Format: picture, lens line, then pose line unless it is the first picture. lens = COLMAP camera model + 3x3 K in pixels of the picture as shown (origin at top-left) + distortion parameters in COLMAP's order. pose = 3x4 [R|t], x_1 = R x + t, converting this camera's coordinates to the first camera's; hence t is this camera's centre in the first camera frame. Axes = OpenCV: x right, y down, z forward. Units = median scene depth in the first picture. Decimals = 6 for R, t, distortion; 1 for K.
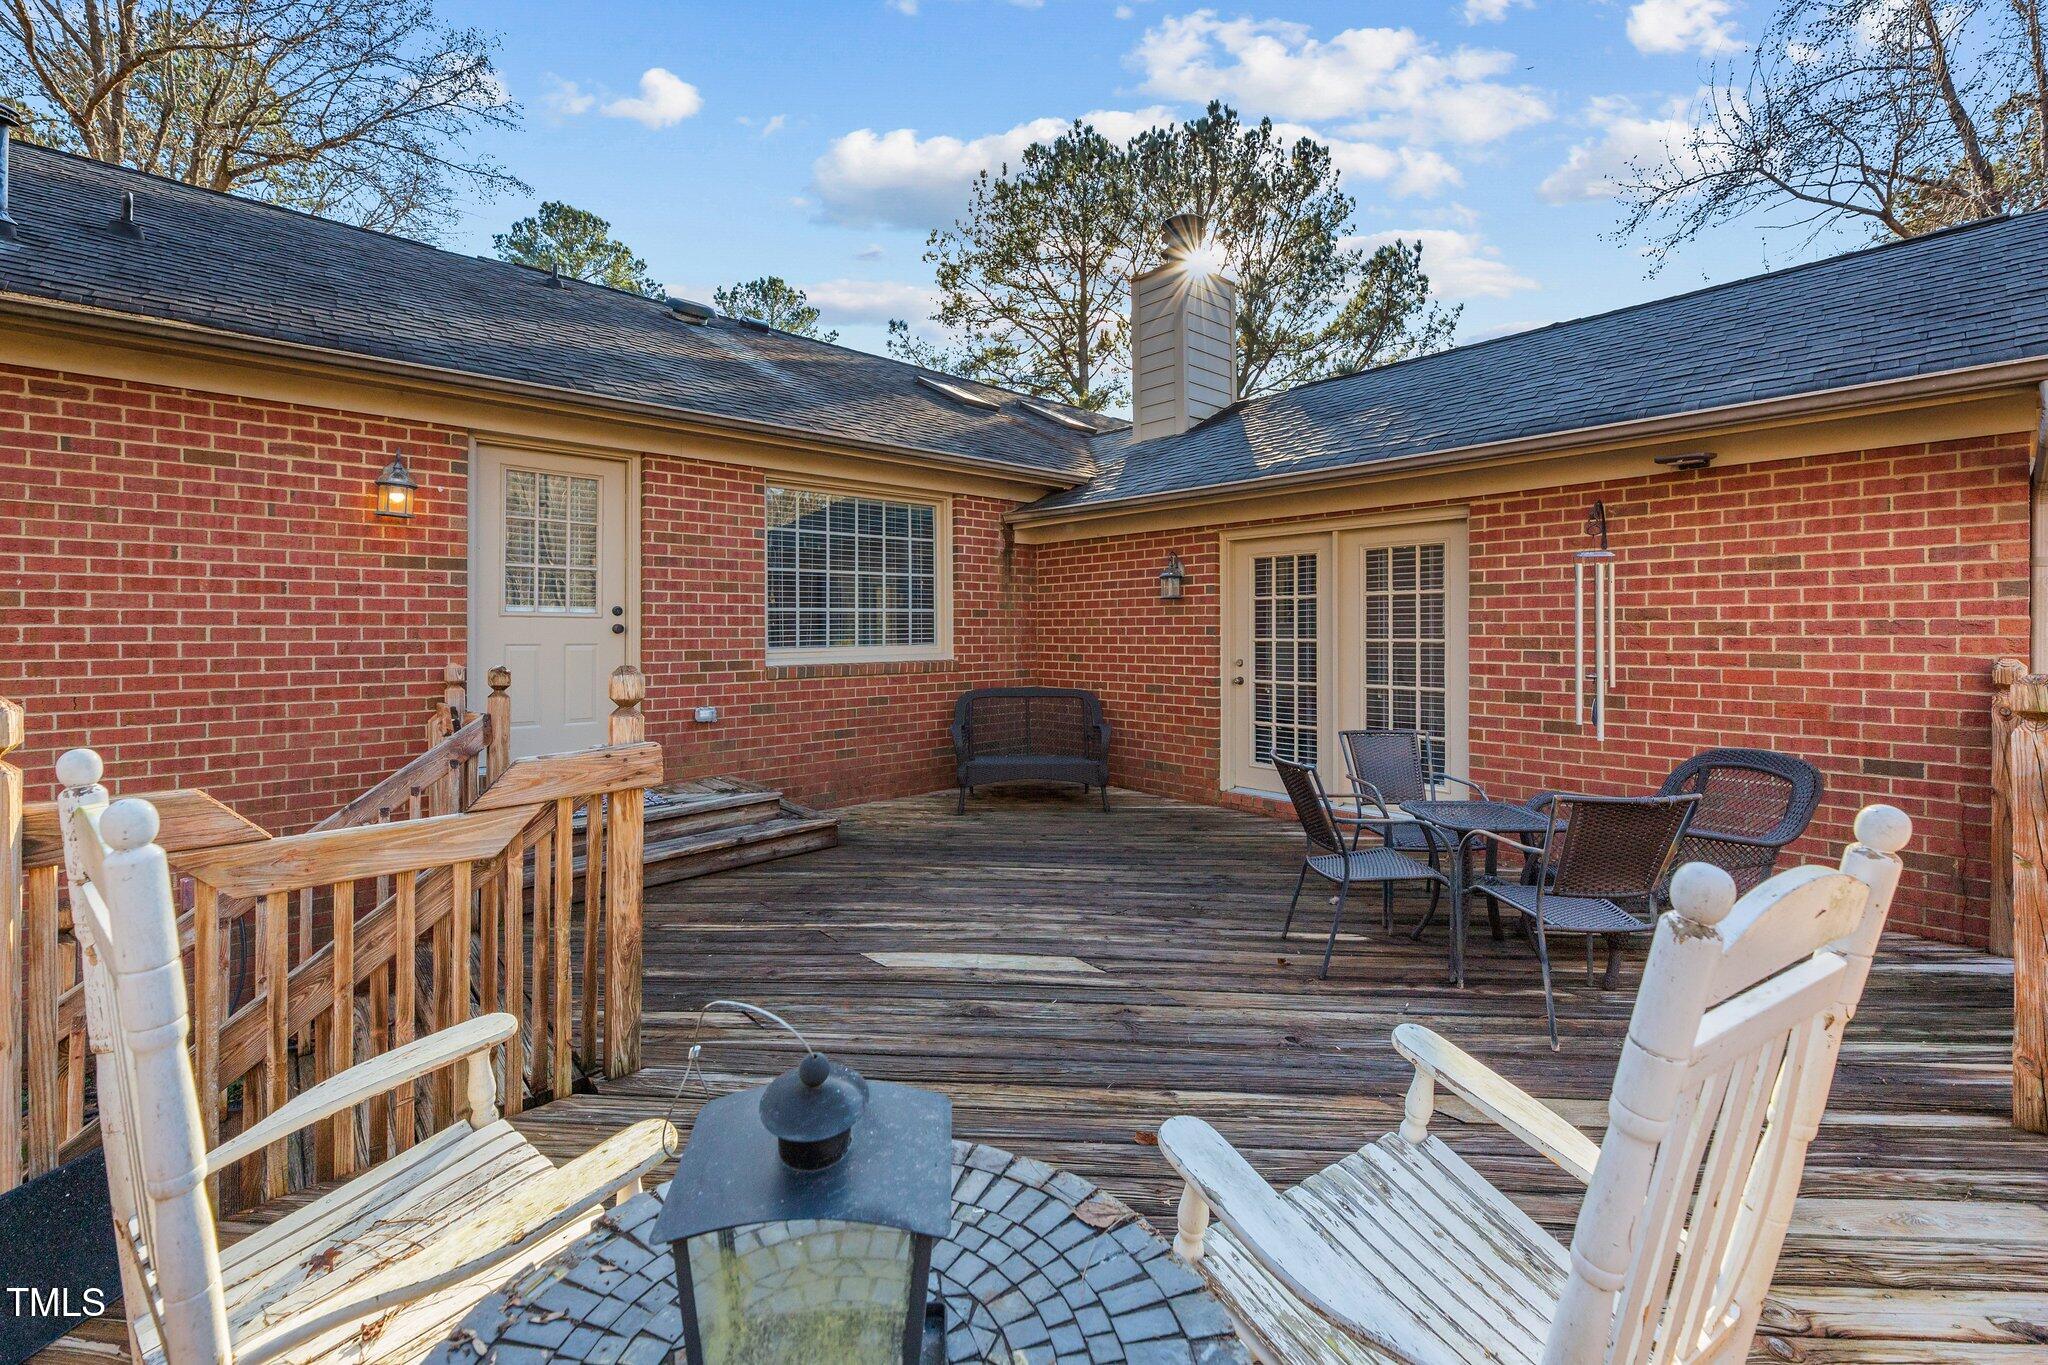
lens RADIAL K [[820.5, 0, 1025.4], [0, 820.5, 621.0], [0, 0, 1]] dist [-0.000886, -0.000040]
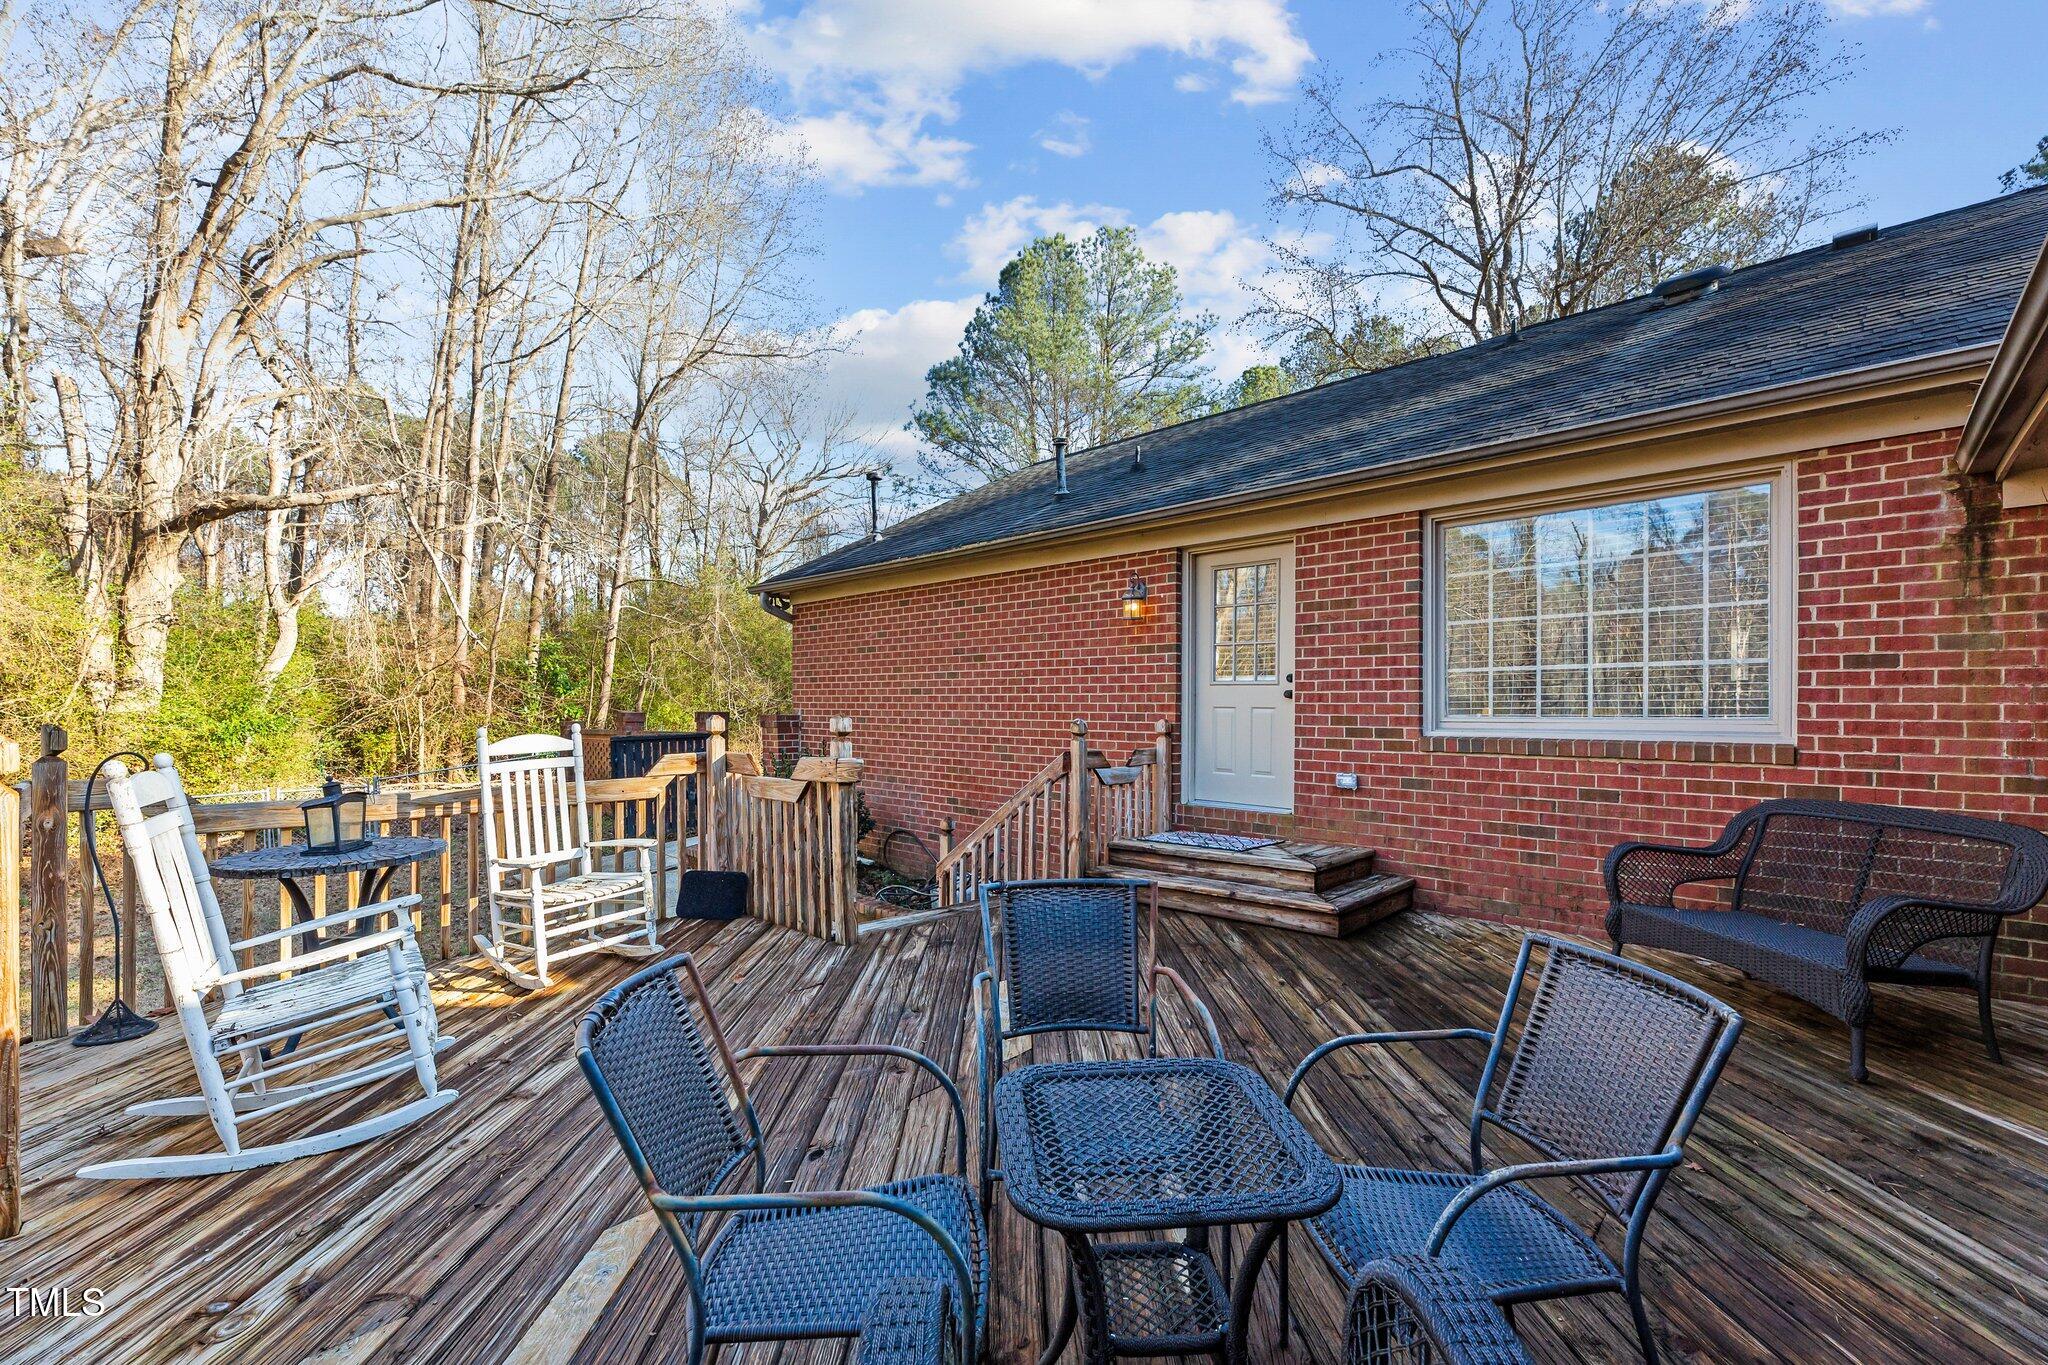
lens RADIAL K [[838.5, 0, 1024.0], [0, 838.5, 682.5], [0, 0, 1]] dist [0.001226, 0.000157]
pose [[0.069799, -0.021172, -0.997336, 0.578898], [0.011531, 0.999725, -0.020416, 0.012211], [0.997494, -0.010076, 0.070024, 0.541854]]
